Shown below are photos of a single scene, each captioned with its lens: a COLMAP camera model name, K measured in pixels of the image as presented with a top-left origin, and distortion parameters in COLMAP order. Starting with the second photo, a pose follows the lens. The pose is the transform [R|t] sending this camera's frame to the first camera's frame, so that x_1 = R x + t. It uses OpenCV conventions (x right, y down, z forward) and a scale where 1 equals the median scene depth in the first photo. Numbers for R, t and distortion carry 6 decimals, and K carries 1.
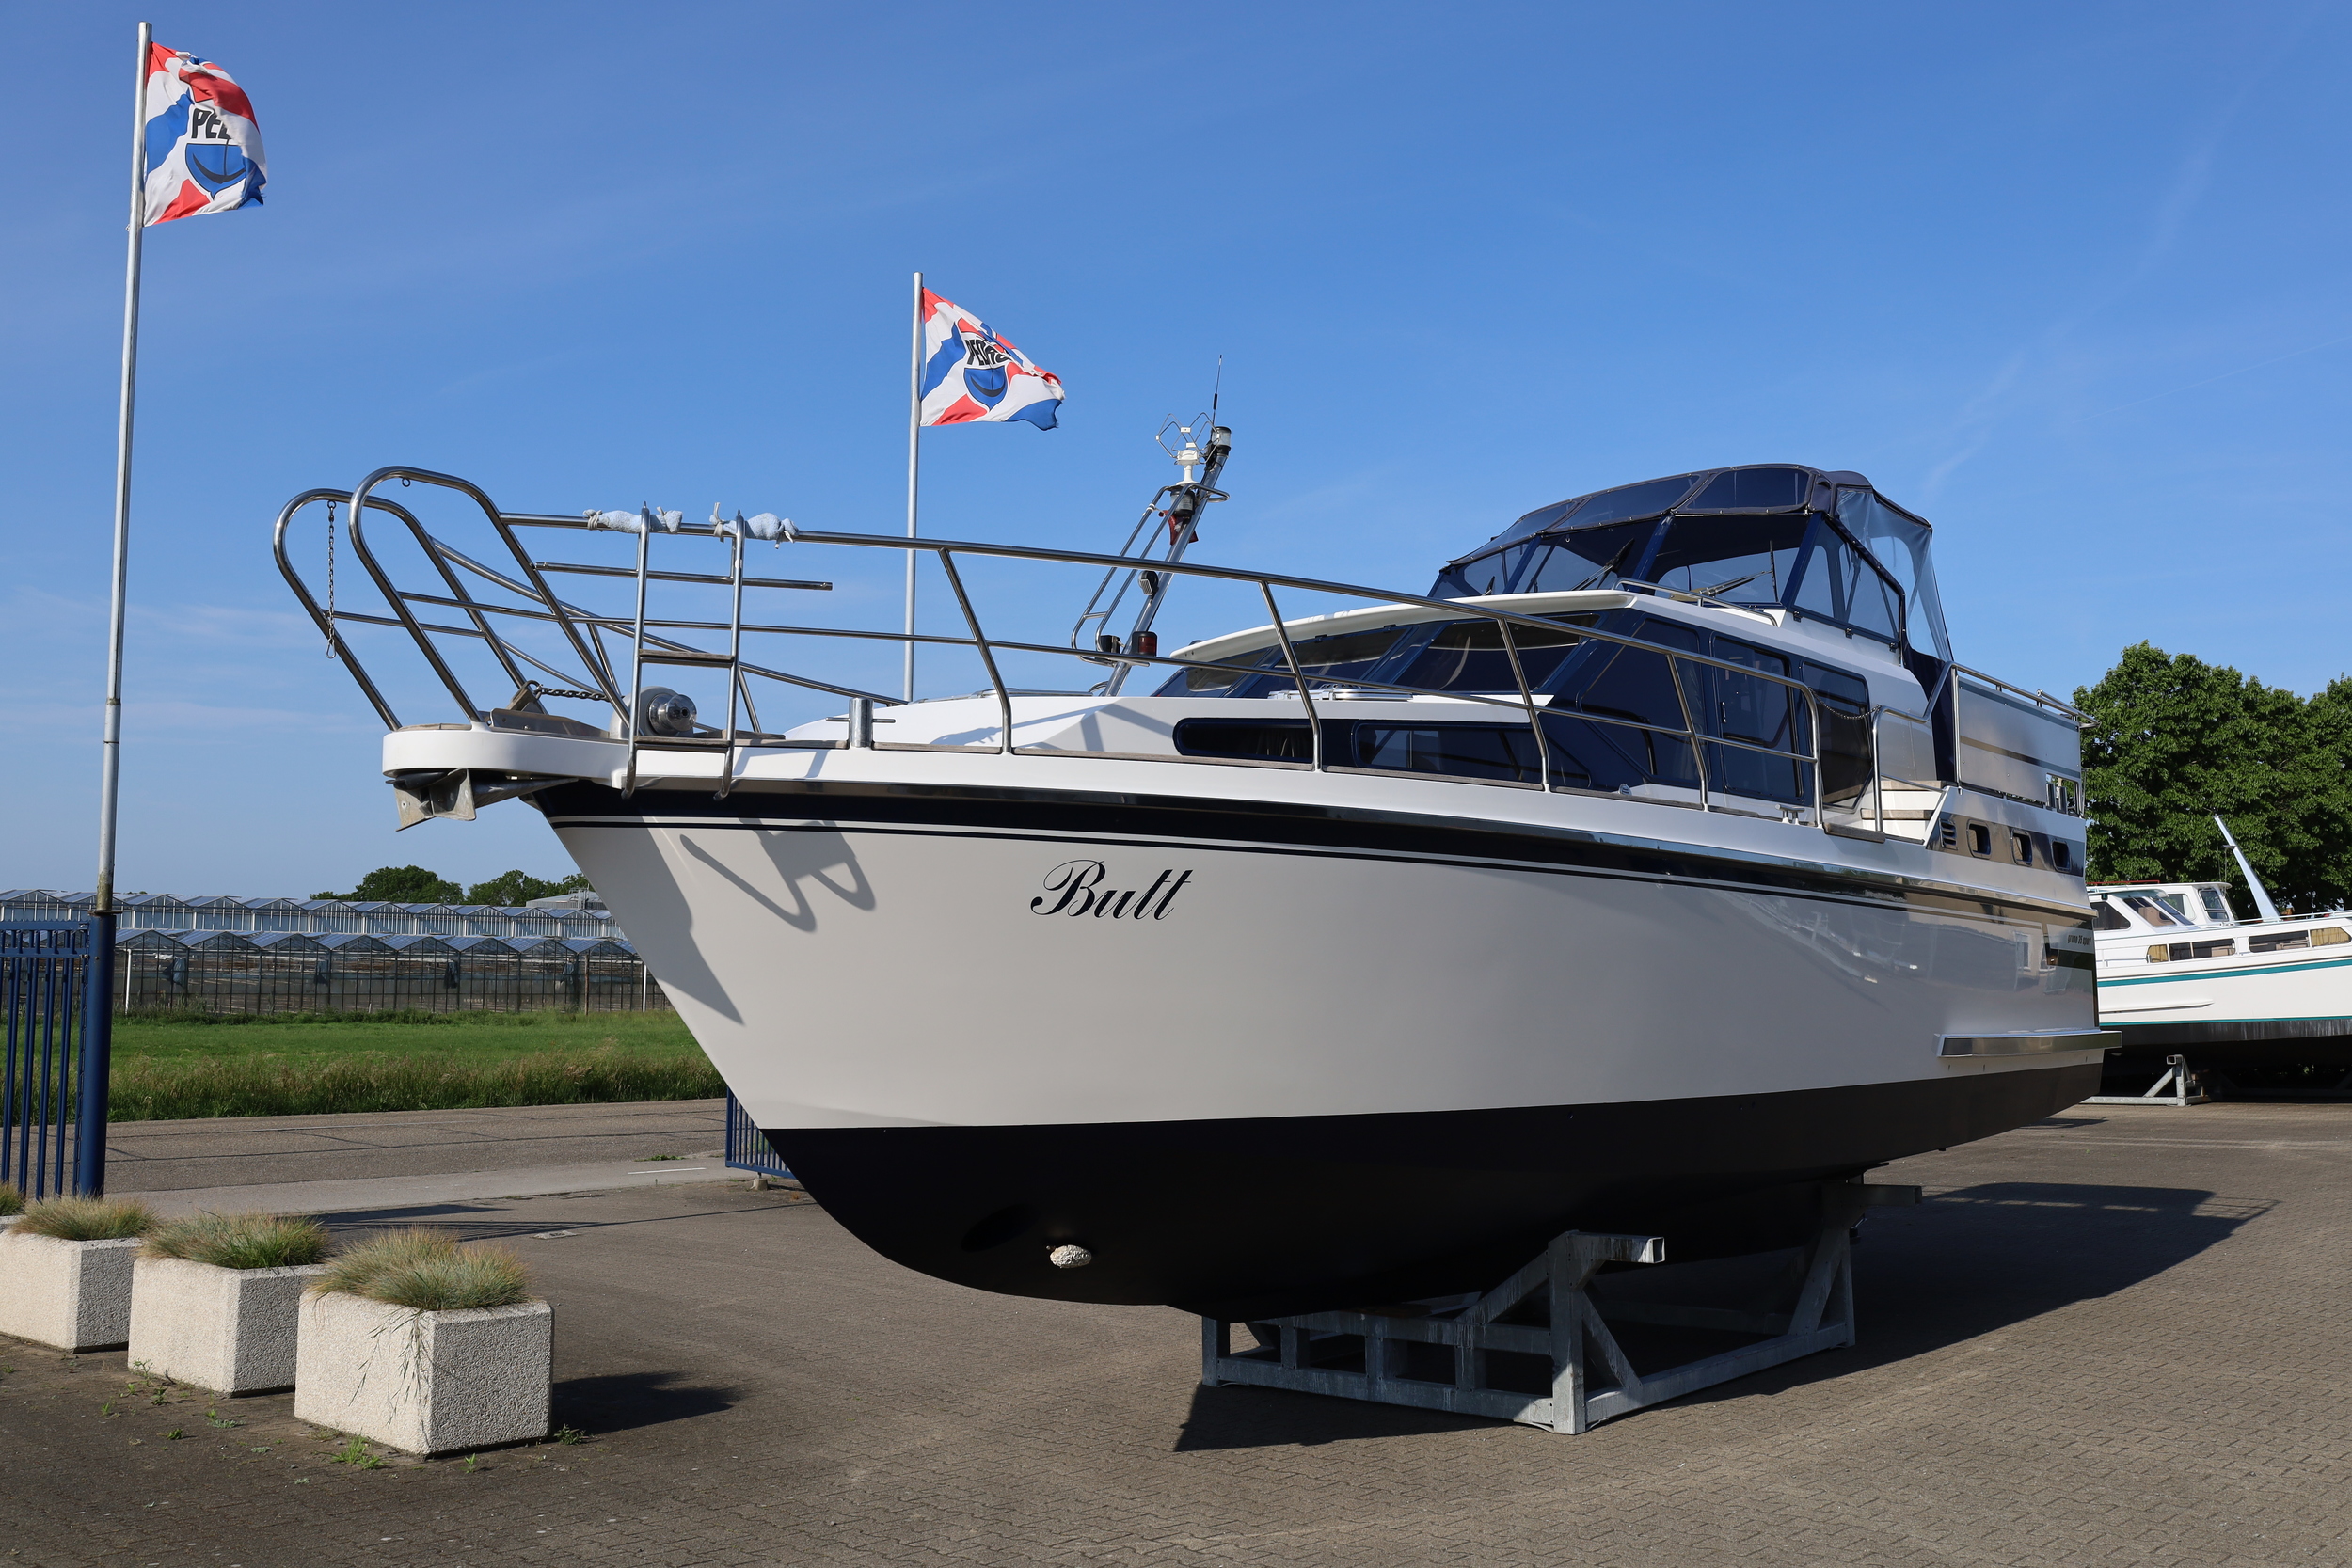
lens RADIAL K [[2138.9, 0, 1172.4], [0, 2138.9, 786.2], [0, 0, 1]] dist [-0.054868, 0.000000]
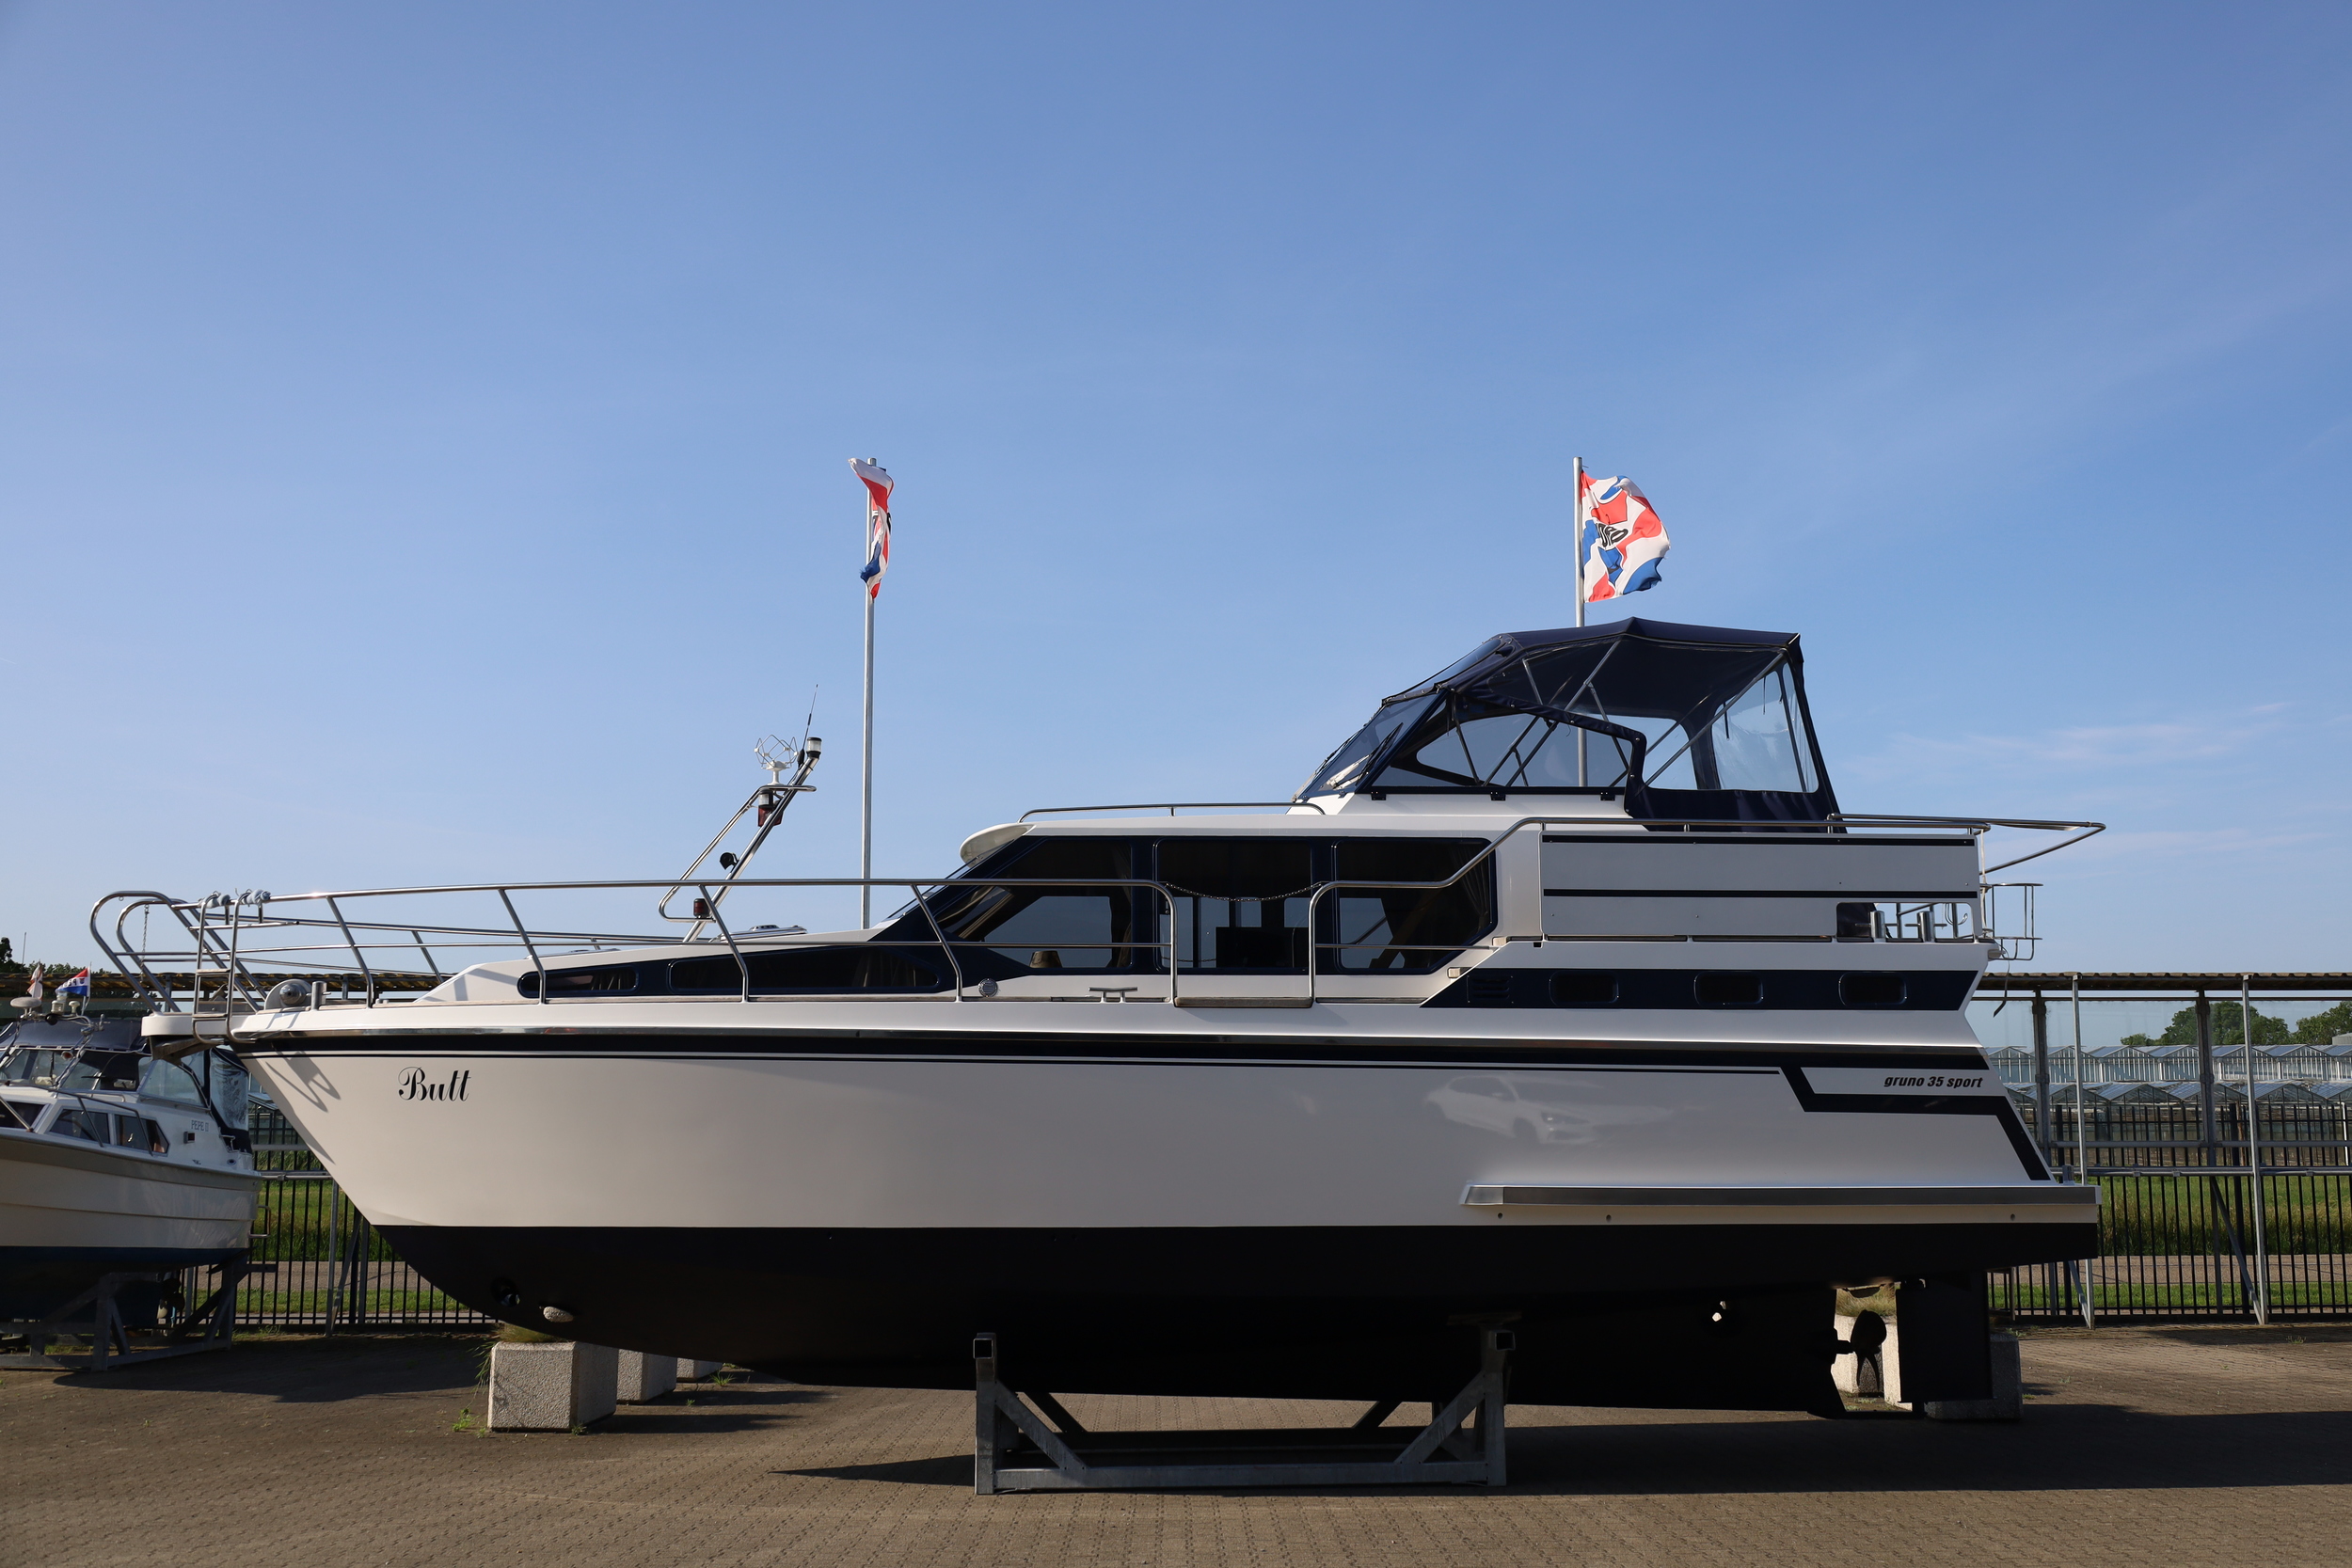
lens RADIAL K [[2421.7, 0, 1174.9], [0, 2421.7, 778.2], [0, 0, 1]] dist [-0.016263, 0.000000]
pose [[0.674666, -0.114646, -0.729166, 1.411762], [0.074382, 0.993395, -0.087368, 0.014964], [0.734366, 0.004707, 0.678737, 0.103772]]
